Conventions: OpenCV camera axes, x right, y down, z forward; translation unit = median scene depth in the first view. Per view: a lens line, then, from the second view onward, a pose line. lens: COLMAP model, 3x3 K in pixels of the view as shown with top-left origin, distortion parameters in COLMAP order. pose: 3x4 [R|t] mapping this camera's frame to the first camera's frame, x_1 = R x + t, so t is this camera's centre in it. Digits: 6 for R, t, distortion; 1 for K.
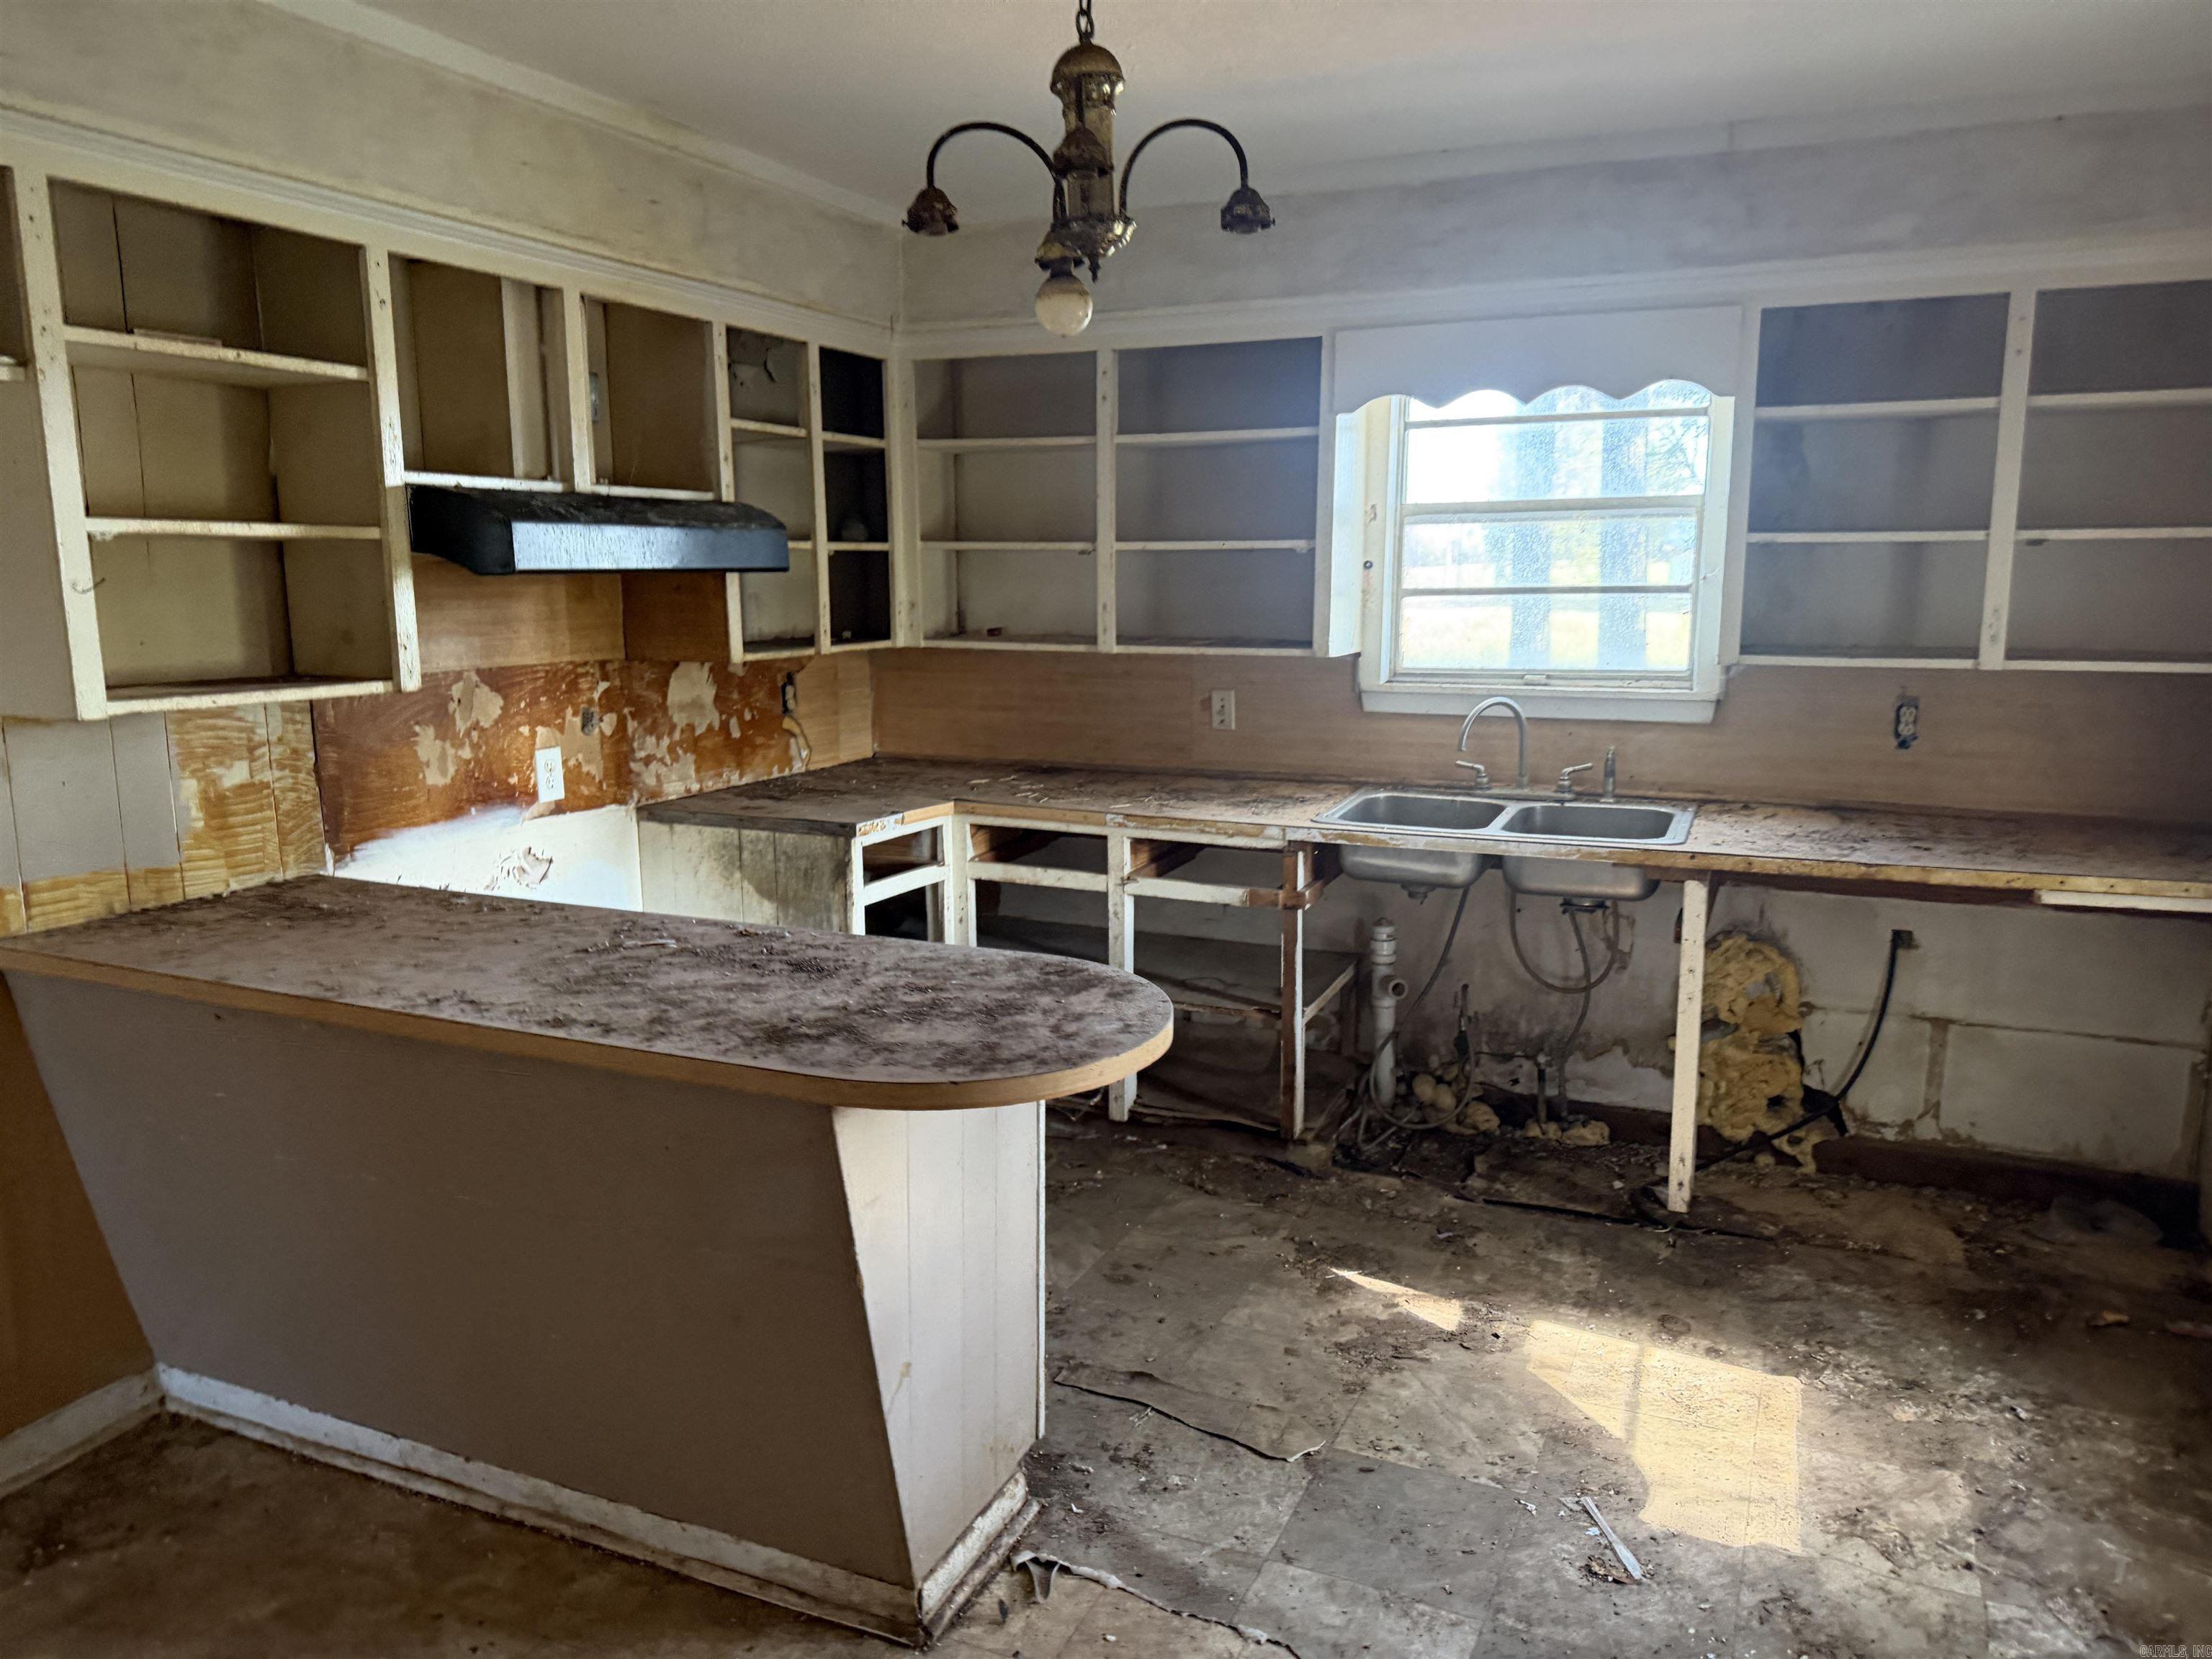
lens RADIAL K [[1548.5, 0, 998.1], [0, 1548.5, 836.4], [0, 0, 1]] dist [0.062799, -0.076851]
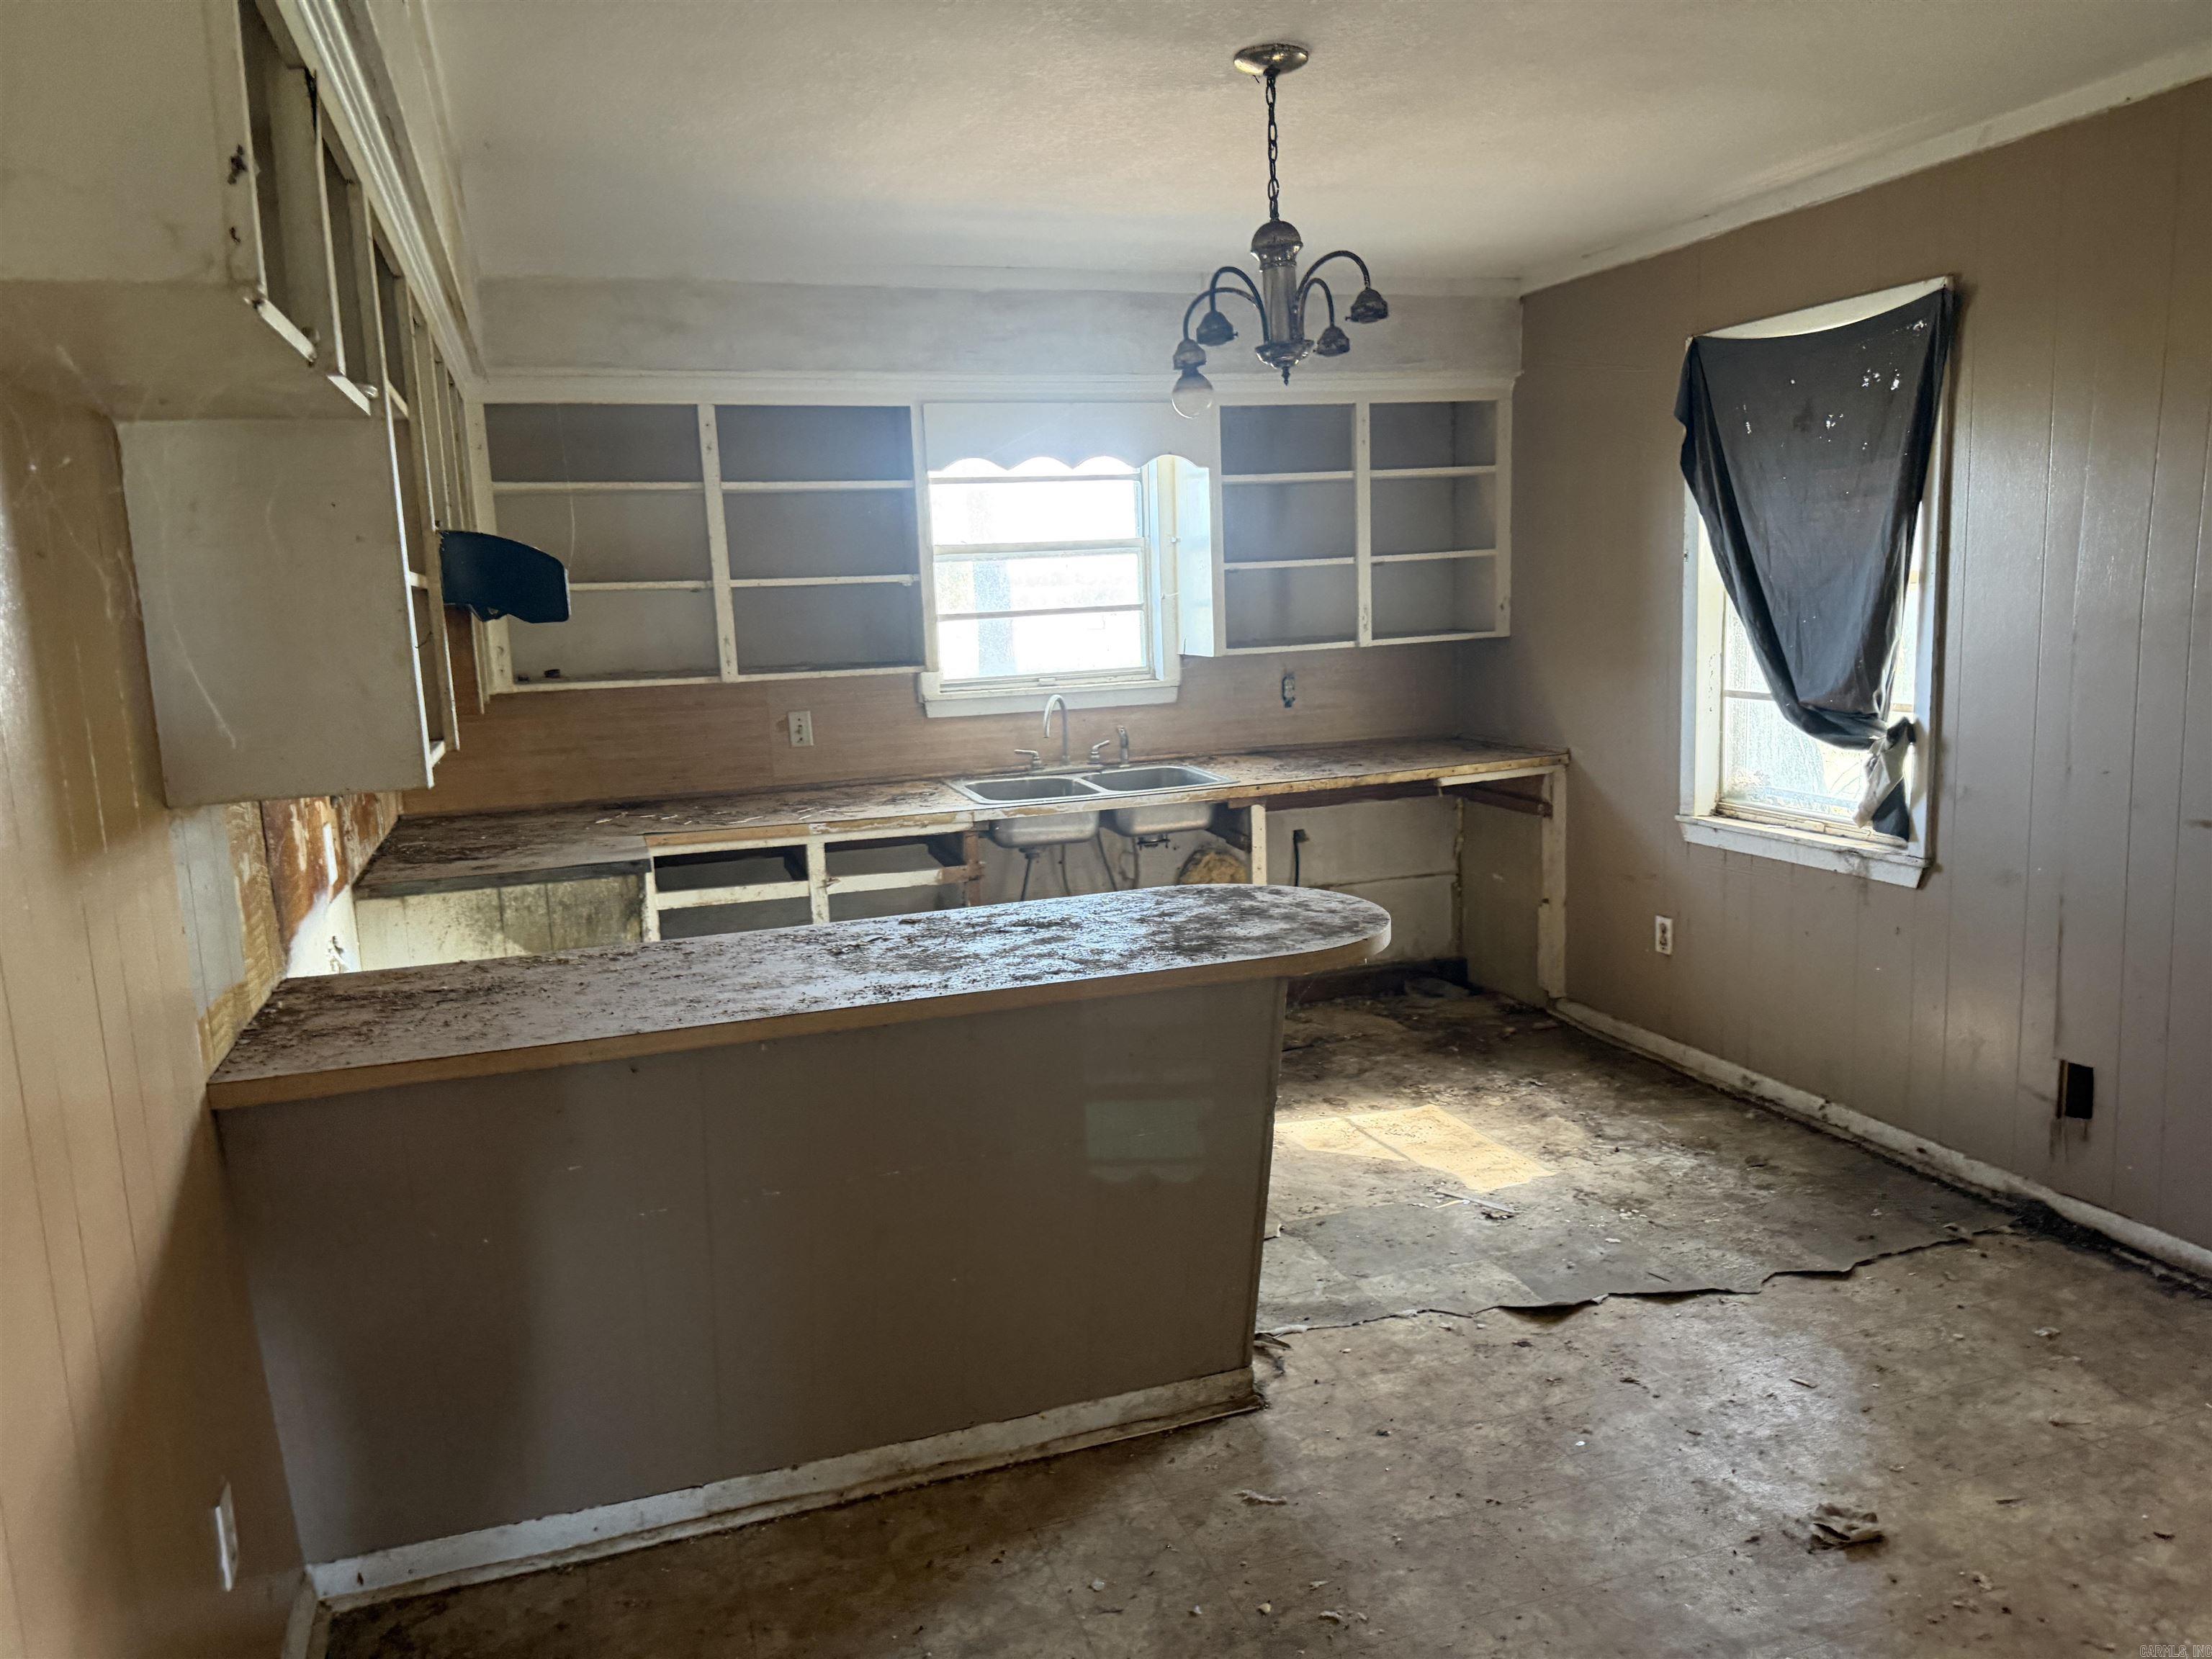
lens RADIAL K [[1548.5, 0, 1097.9], [0, 1548.5, 826.5], [0, 0, 1]] dist [0.062799, -0.076851]
pose [[0.733261, -0.131937, 0.667024, -0.583640], [0.155157, 0.987579, 0.024779, -0.009366], [-0.662008, 0.085324, 0.744624, 0.046841]]
